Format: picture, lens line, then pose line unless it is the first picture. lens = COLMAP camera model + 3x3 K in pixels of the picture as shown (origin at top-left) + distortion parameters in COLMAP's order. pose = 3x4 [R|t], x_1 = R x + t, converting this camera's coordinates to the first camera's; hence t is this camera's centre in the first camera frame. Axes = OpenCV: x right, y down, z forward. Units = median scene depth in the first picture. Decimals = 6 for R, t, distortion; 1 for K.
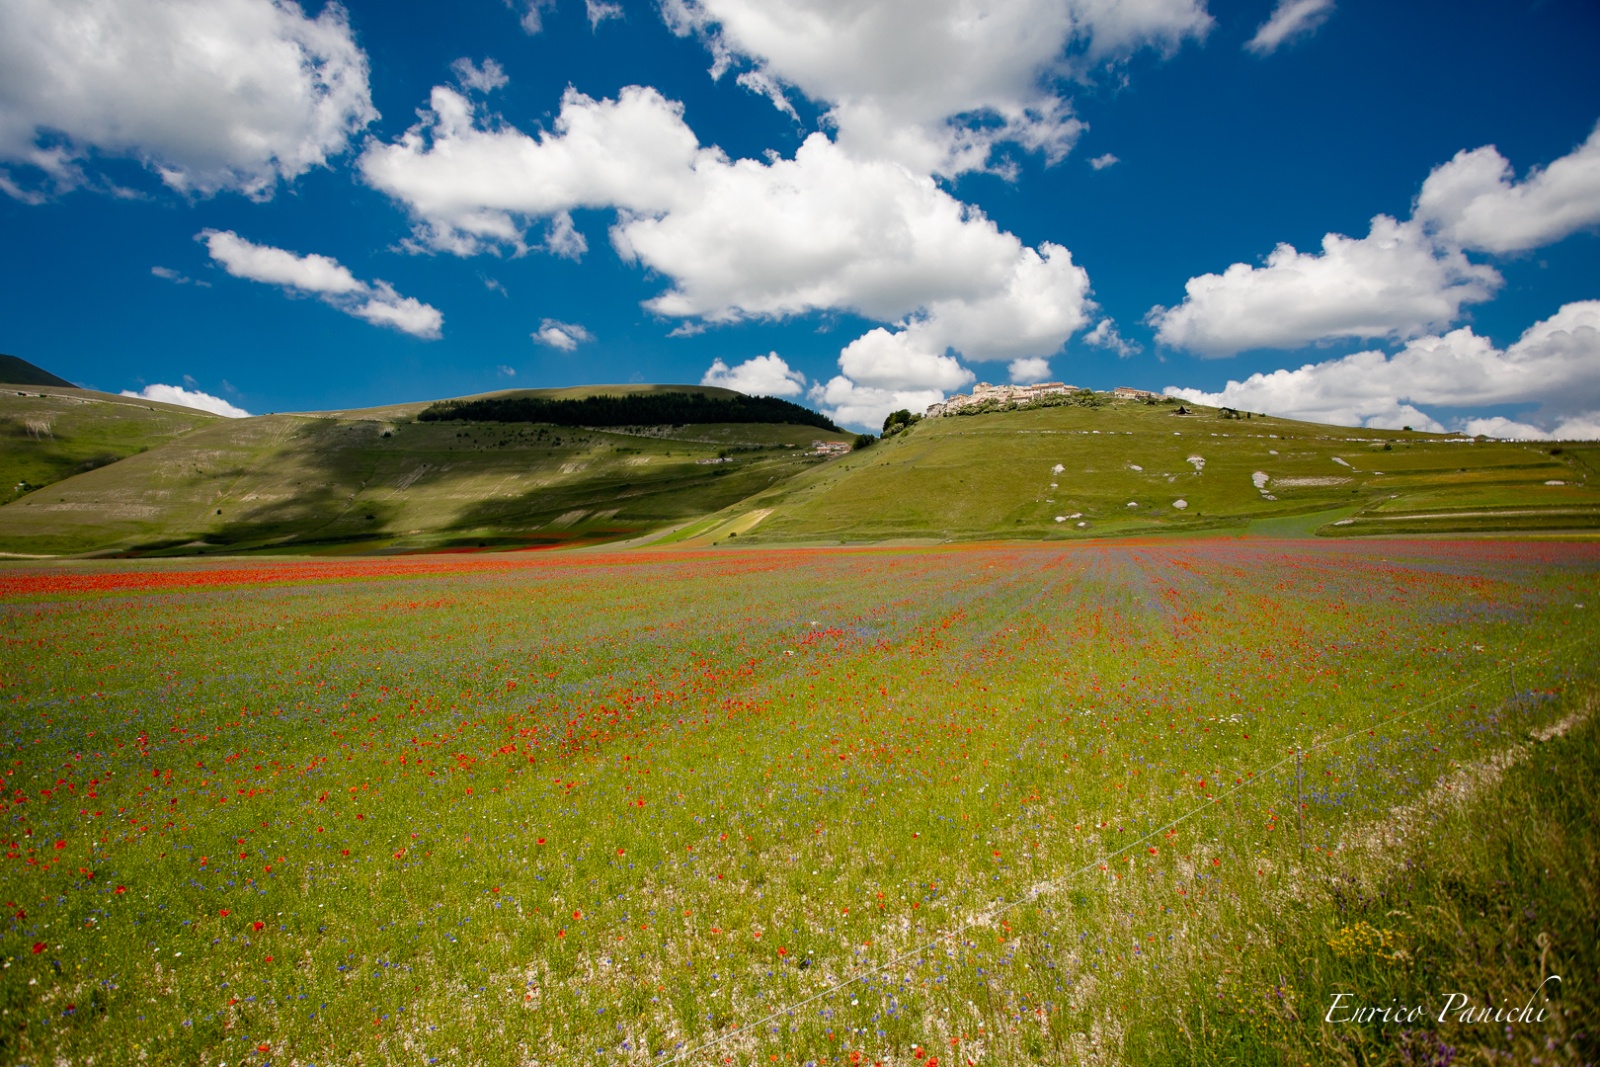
lens RADIAL K [[781.4, 0, 786.9], [0, 781.4, 541.2], [0, 0, 1]] dist [-0.069219, 0.036287]
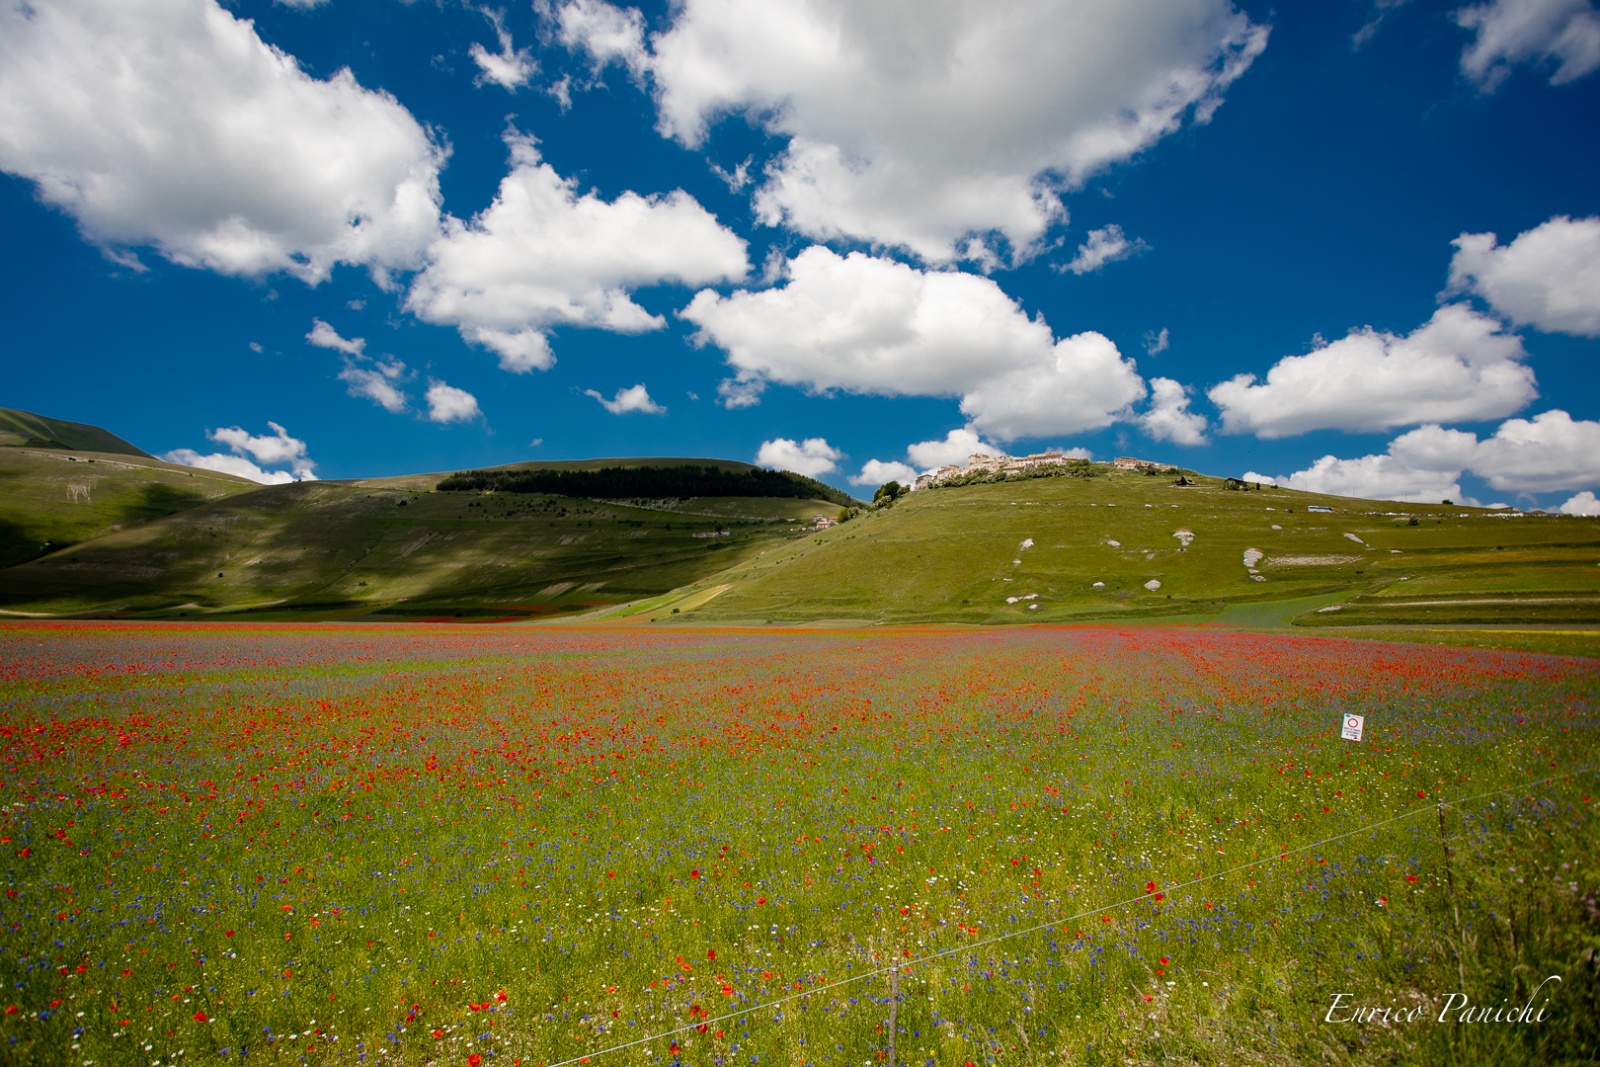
lens RADIAL K [[781.4, 0, 786.9], [0, 781.4, 541.2], [0, 0, 1]] dist [-0.069219, 0.036287]
pose [[0.997065, 0.016605, -0.074743, 0.149585], [-0.024041, 0.994724, -0.099726, -0.001505], [0.072693, 0.101230, 0.992204, 0.106776]]
